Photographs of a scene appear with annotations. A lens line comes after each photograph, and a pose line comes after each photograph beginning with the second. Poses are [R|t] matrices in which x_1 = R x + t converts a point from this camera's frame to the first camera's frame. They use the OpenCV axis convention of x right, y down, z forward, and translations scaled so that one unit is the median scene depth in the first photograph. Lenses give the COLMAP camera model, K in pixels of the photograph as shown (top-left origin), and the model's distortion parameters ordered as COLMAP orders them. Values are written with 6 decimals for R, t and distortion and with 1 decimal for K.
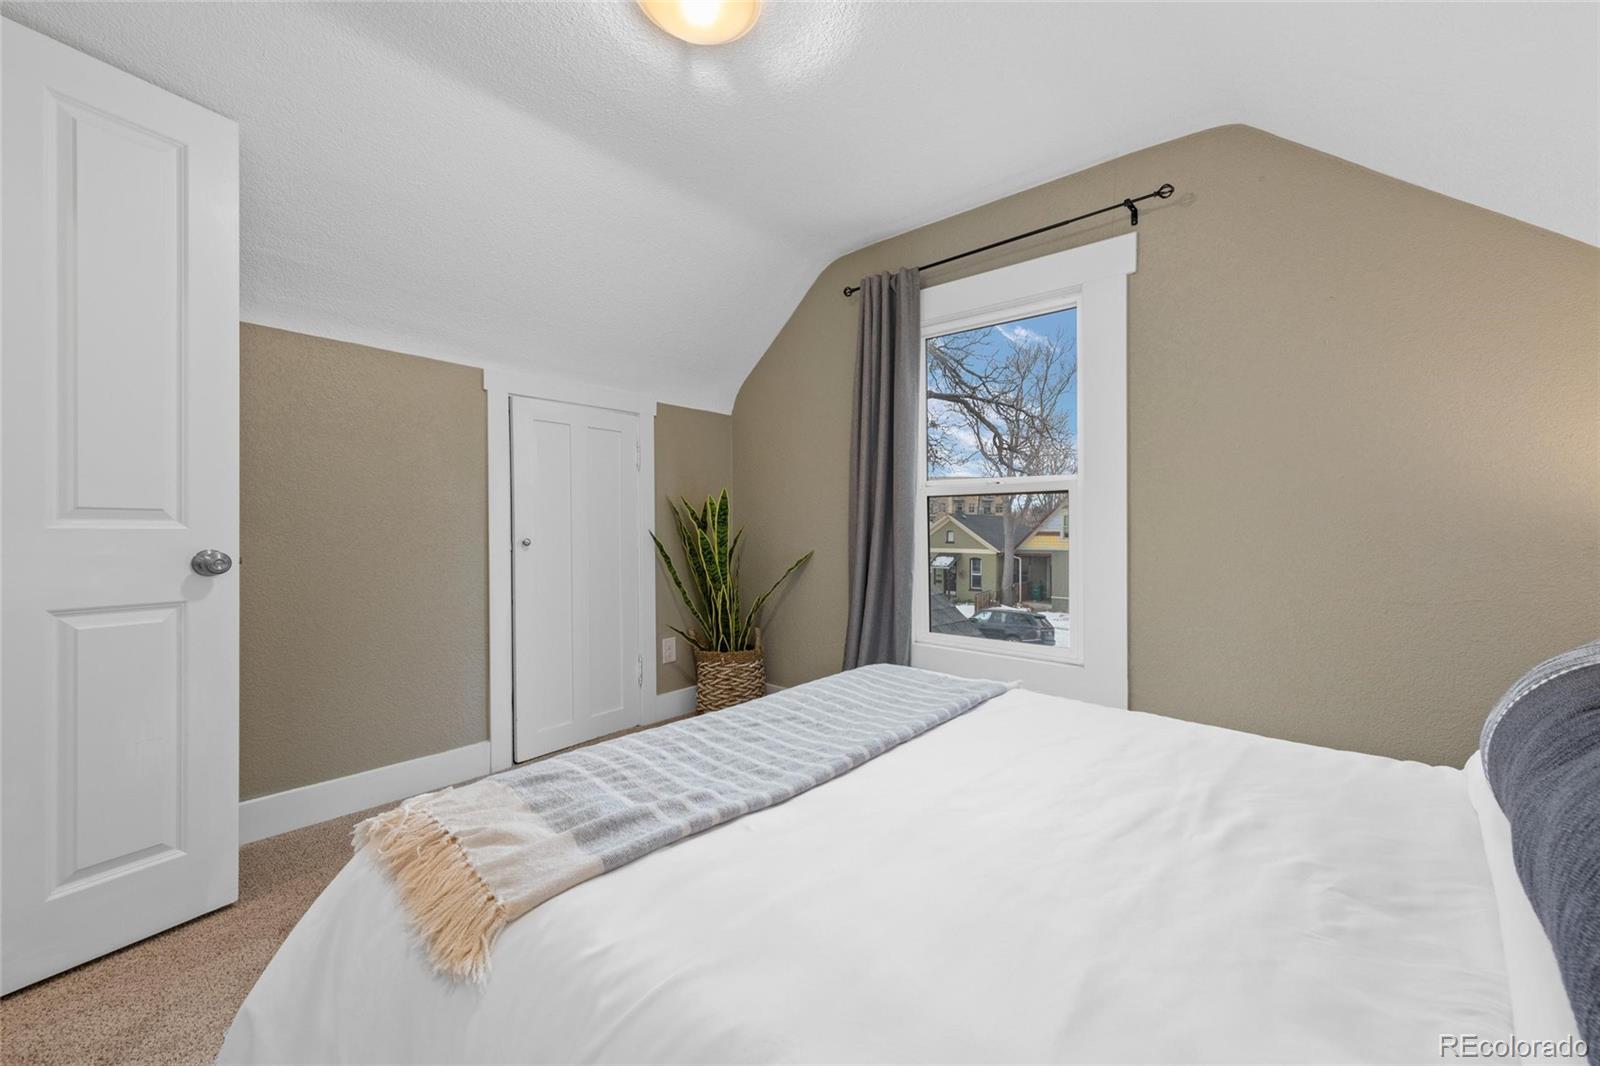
lens RADIAL K [[633.9, 0, 806.3], [0, 633.9, 533.2], [0, 0, 1]] dist [0.003547, -0.000359]
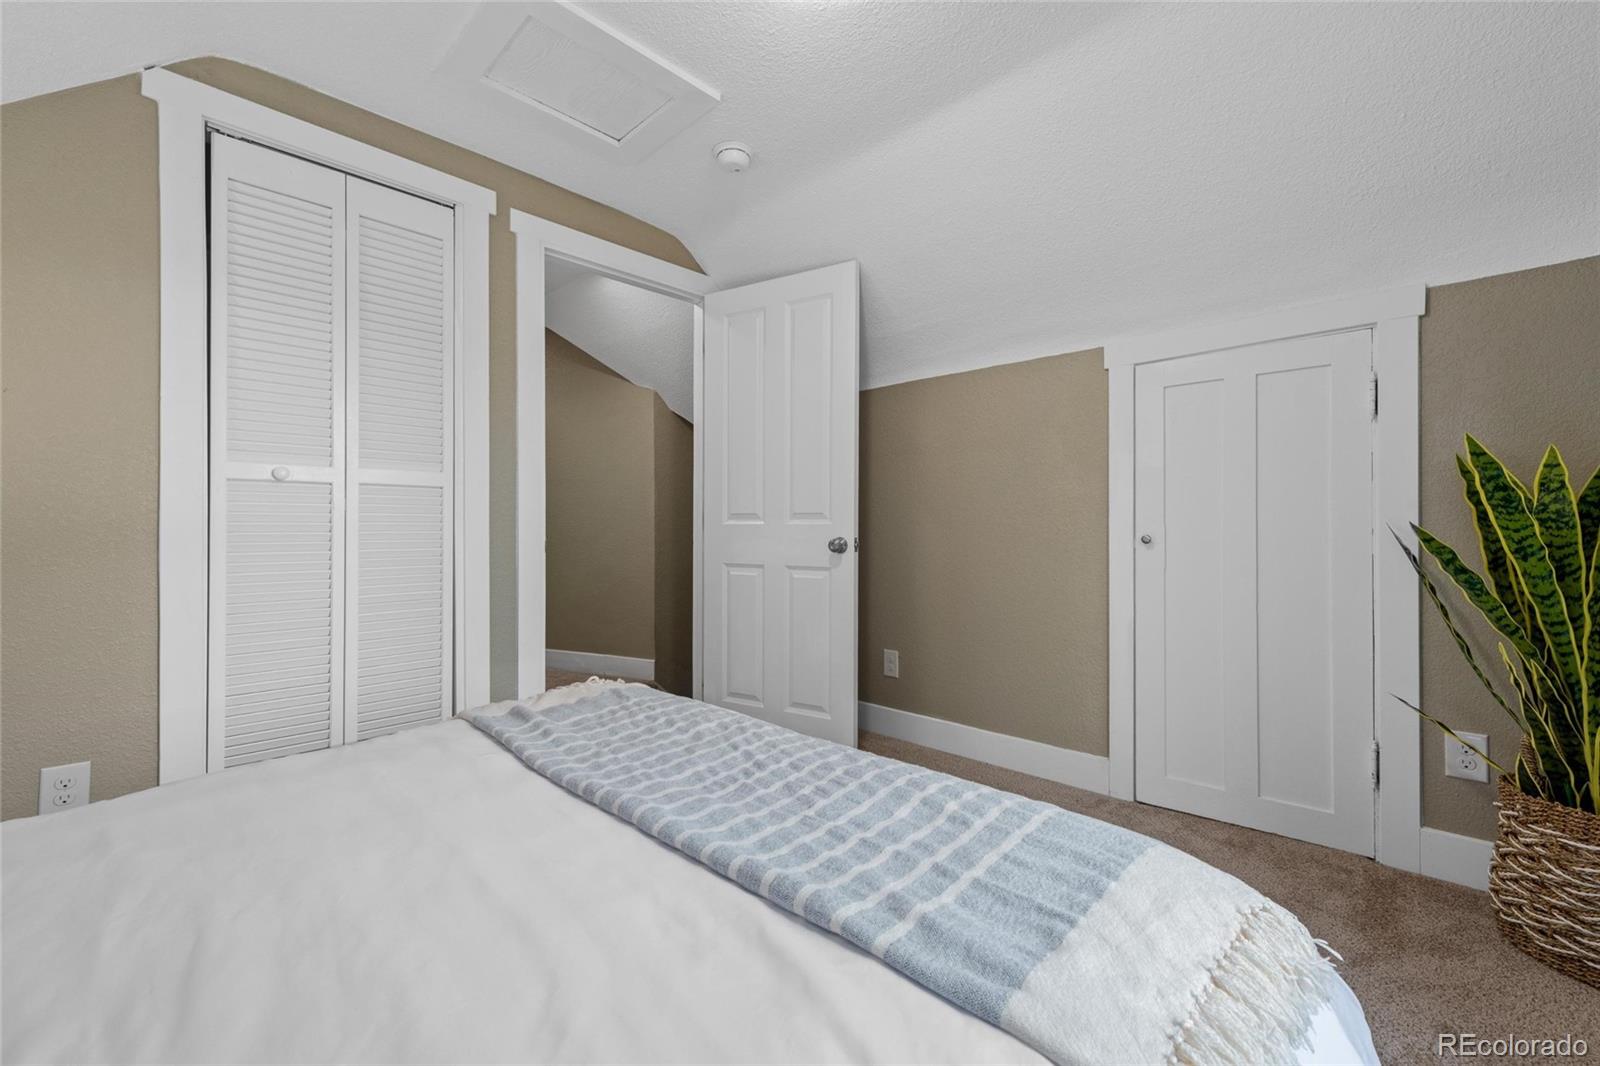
lens RADIAL K [[641.6, 0, 814.7], [0, 641.6, 533.4], [0, 0, 1]] dist [0.001010, -0.000102]
pose [[-0.047409, 0.006582, -0.998854, 0.692866], [-0.005522, 0.999961, 0.006851, 0.005698], [0.998860, 0.005841, -0.047371, 1.021184]]
